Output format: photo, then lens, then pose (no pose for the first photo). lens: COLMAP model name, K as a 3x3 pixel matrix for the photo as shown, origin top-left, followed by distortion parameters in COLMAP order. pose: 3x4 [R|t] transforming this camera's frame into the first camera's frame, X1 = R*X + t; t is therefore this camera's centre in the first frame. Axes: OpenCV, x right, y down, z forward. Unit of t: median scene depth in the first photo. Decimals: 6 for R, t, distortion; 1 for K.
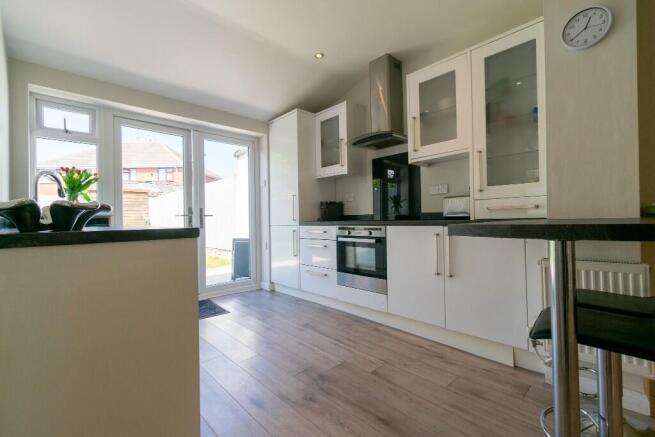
lens RADIAL K [[290.6, 0, 327.5], [0, 290.6, 218.5], [0, 0, 1]] dist [-0.000643, -0.000373]
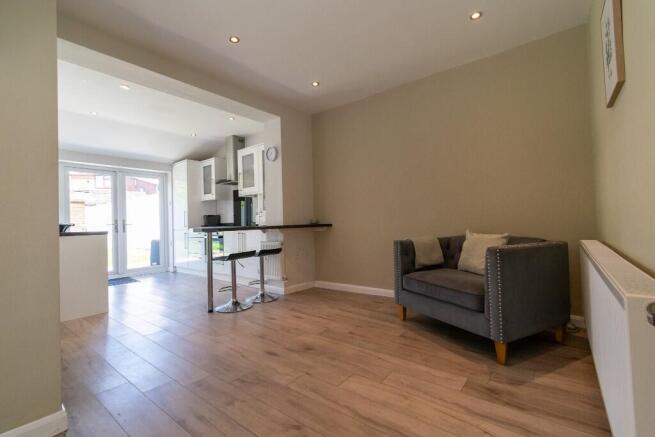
lens RADIAL K [[290.6, 0, 327.5], [0, 290.6, 218.5], [0, 0, 1]] dist [-0.000643, -0.000373]
pose [[0.989276, -0.009265, 0.145767, 0.439403], [0.011310, 0.999849, -0.013203, -0.009560], [-0.145622, 0.014710, 0.989231, -0.743576]]
